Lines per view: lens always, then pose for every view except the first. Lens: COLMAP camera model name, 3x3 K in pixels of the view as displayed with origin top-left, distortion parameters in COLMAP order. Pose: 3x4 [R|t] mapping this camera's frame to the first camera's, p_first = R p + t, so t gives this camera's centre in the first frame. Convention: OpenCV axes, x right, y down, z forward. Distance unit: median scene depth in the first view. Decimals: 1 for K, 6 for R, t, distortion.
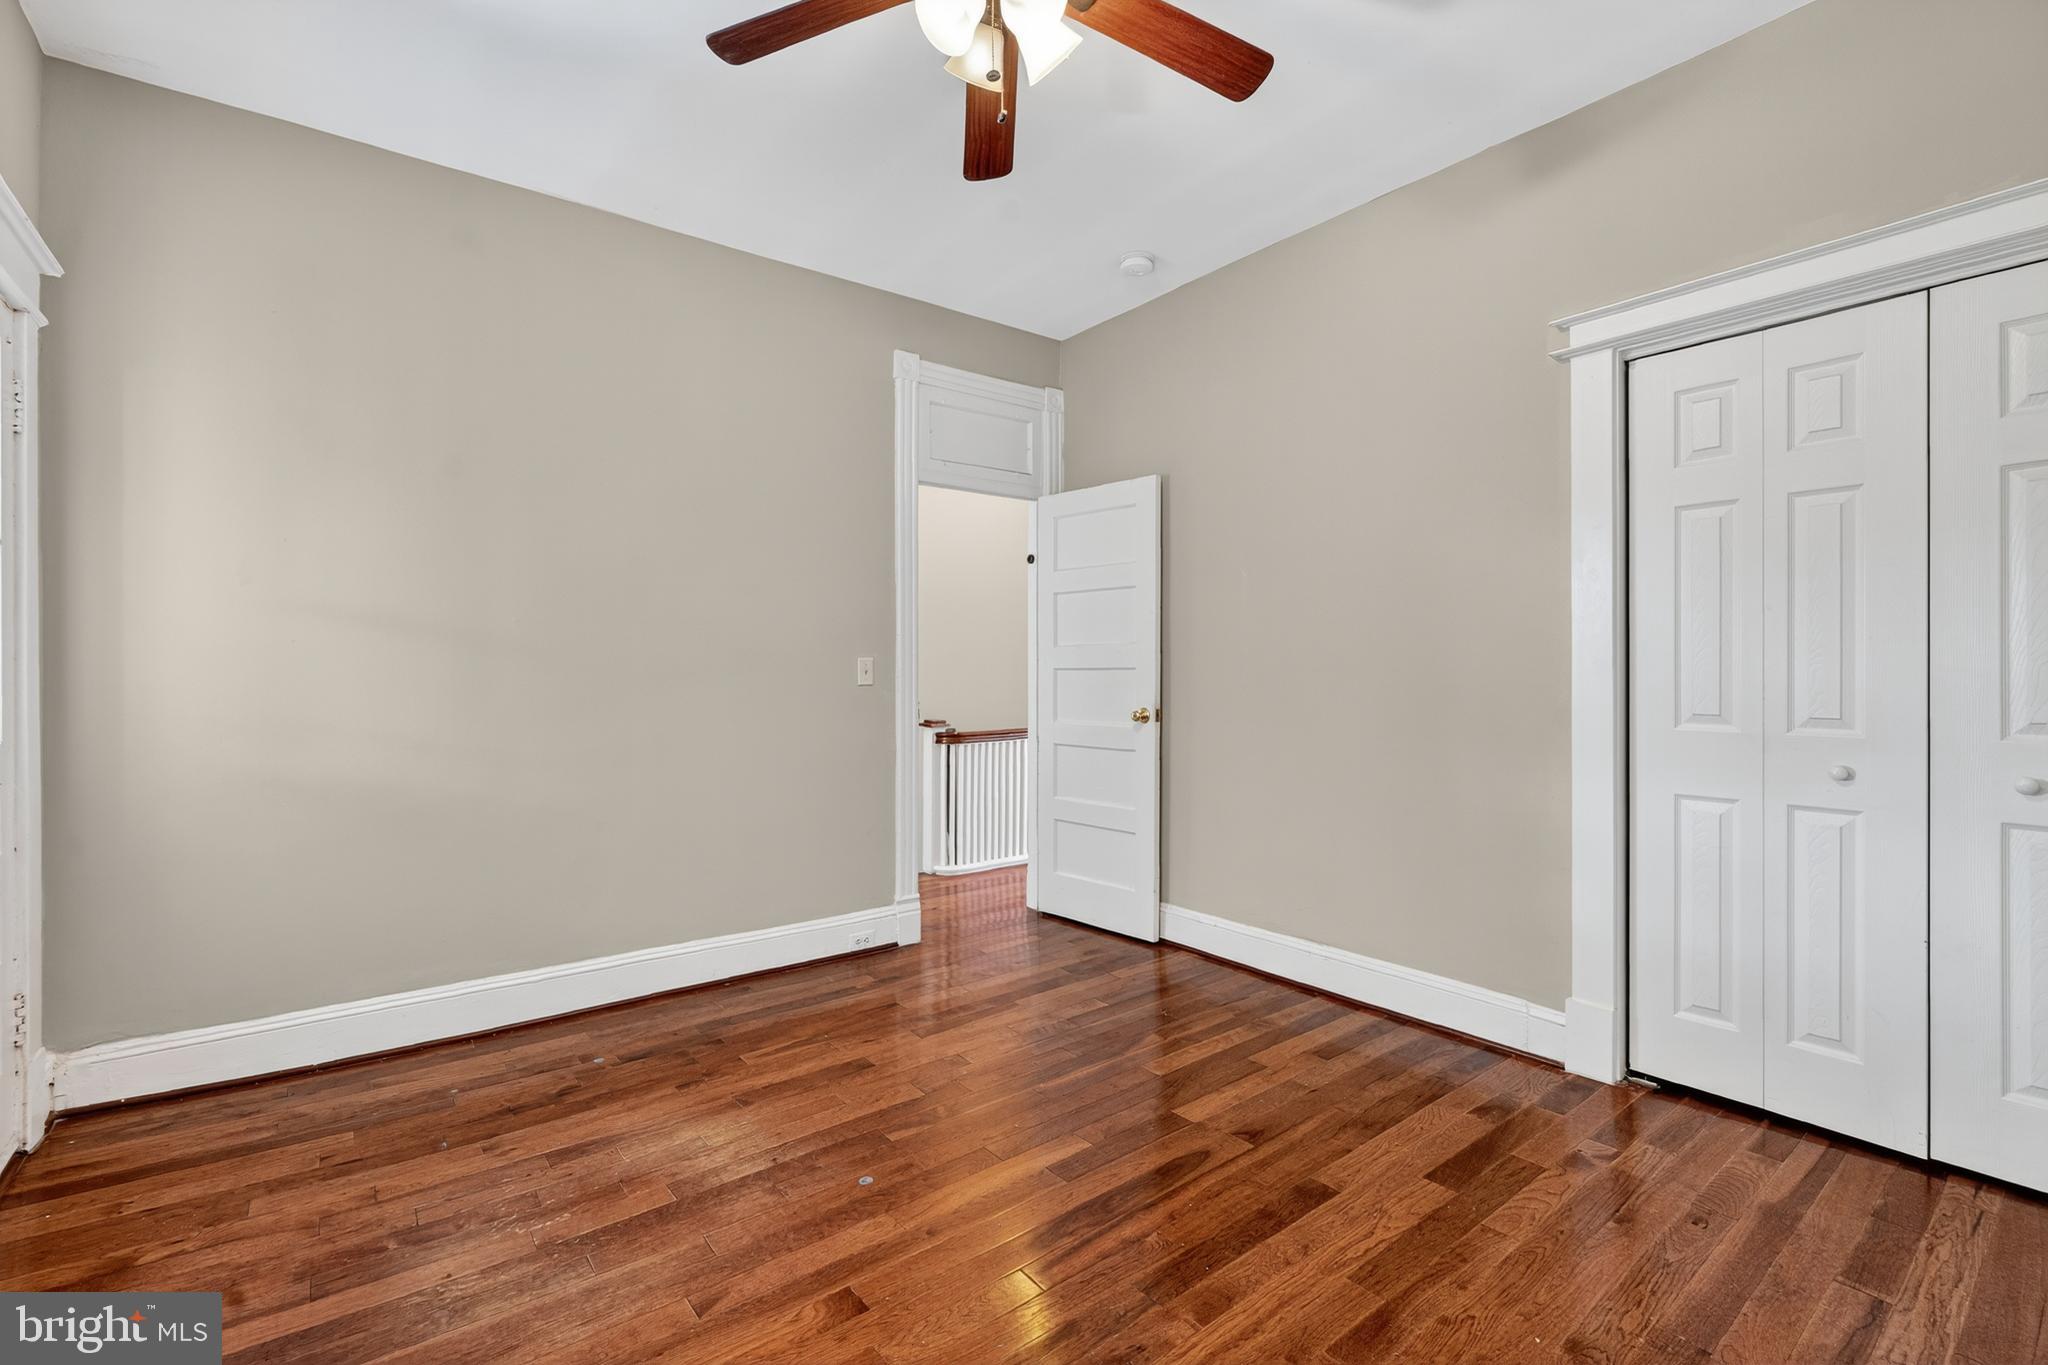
lens RADIAL K [[881.7, 0, 1024.1], [0, 881.7, 672.3], [0, 0, 1]] dist [-0.000537, -0.000106]
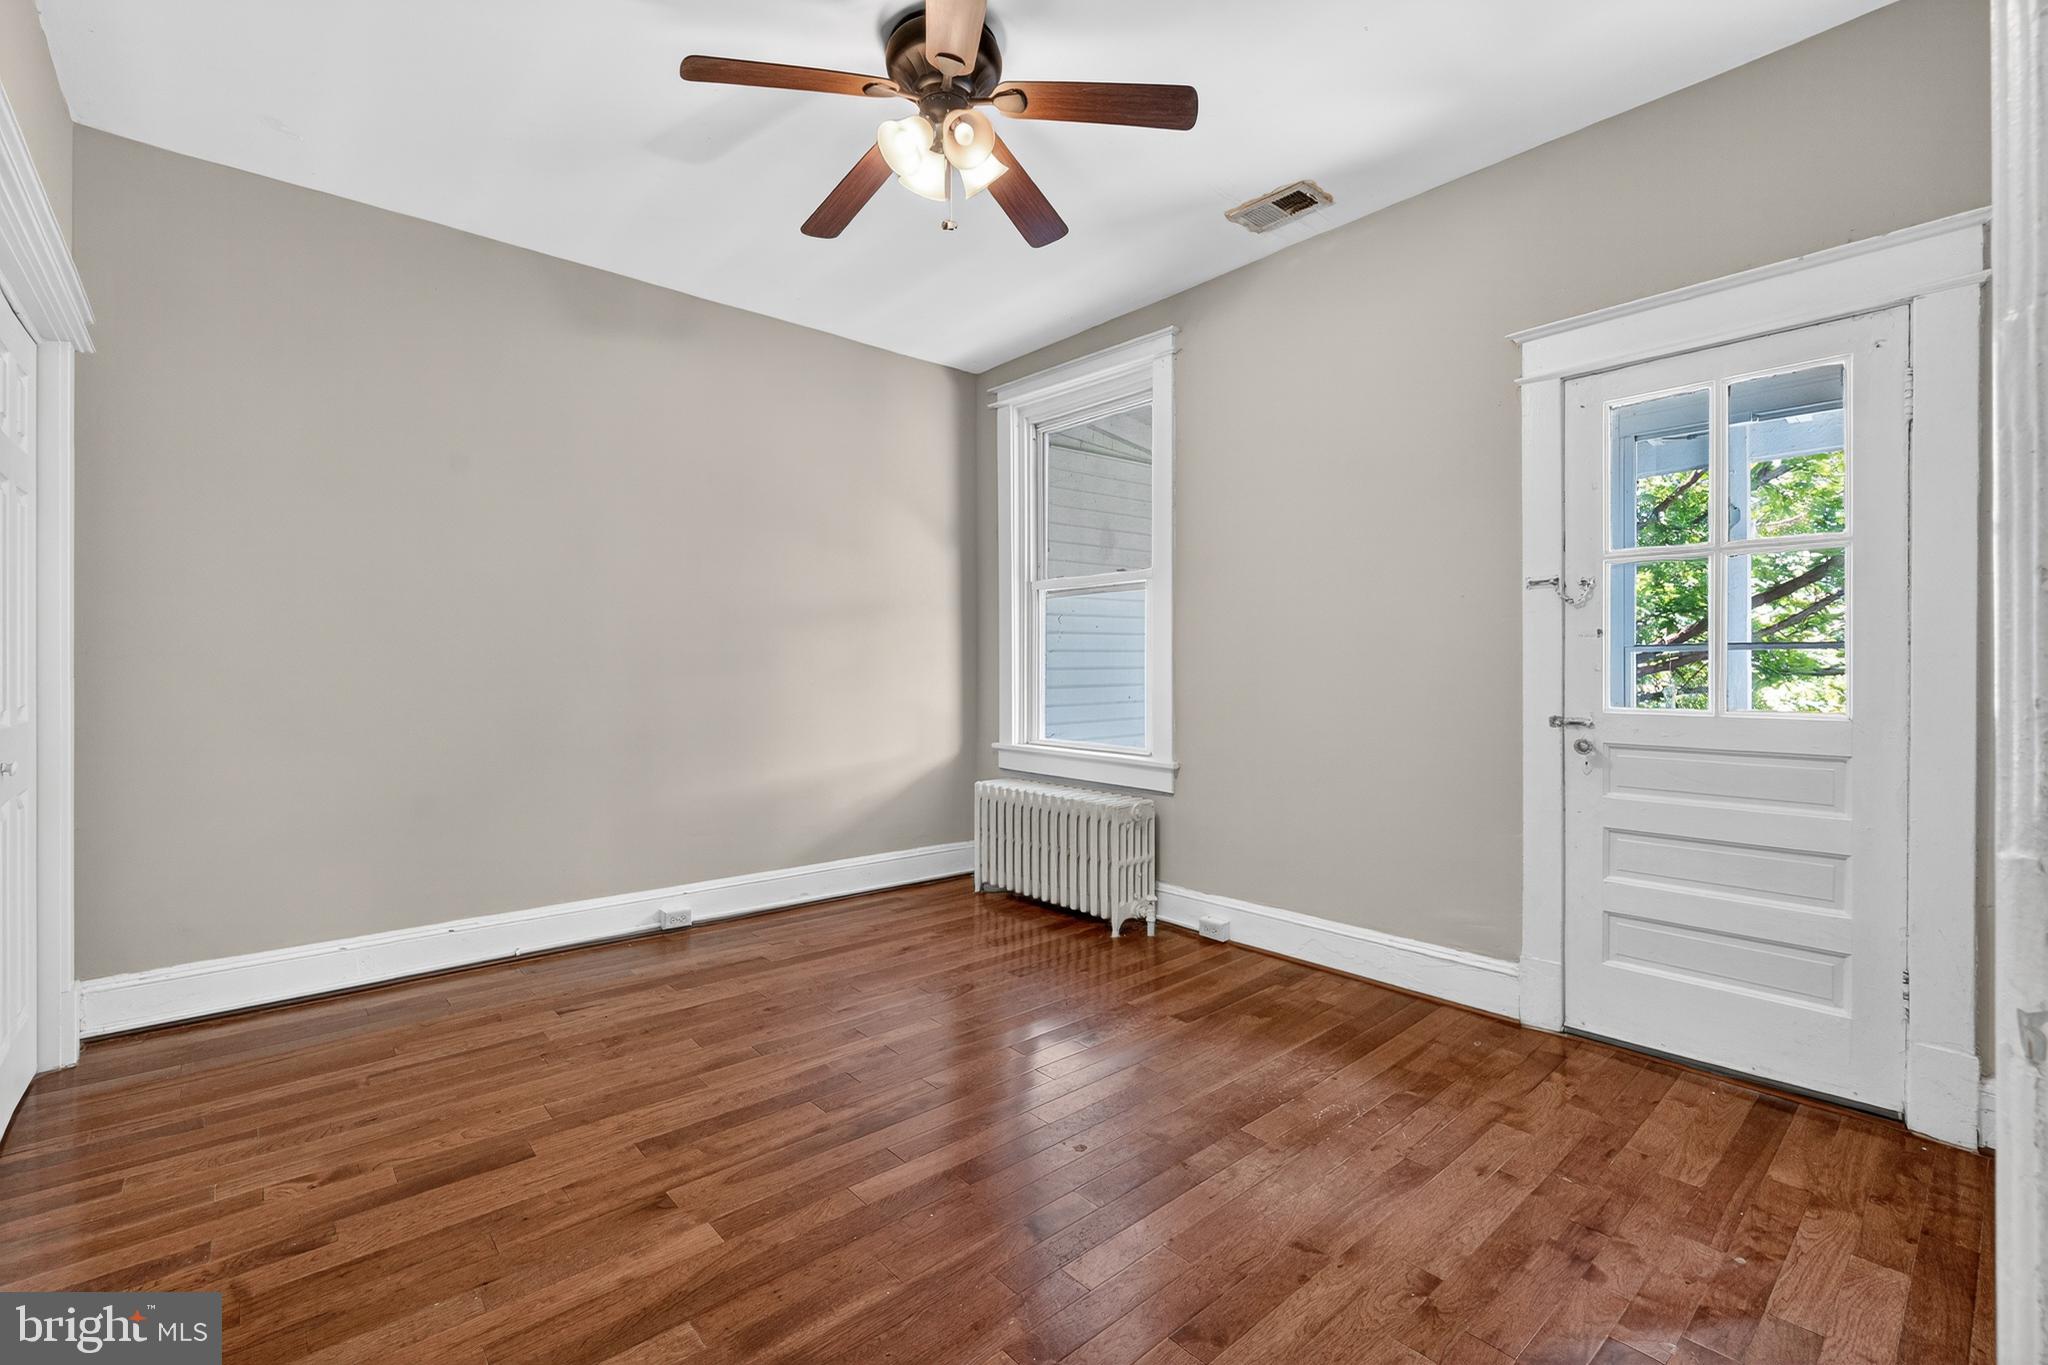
lens RADIAL K [[881.7, 0, 1024.1], [0, 881.7, 672.3], [0, 0, 1]] dist [-0.000537, -0.000106]
pose [[-0.998309, 0.003172, -0.058045, -0.052748], [0.003033, 0.999992, 0.002490, 0.011136], [0.058052, 0.002310, -0.998311, 1.992787]]
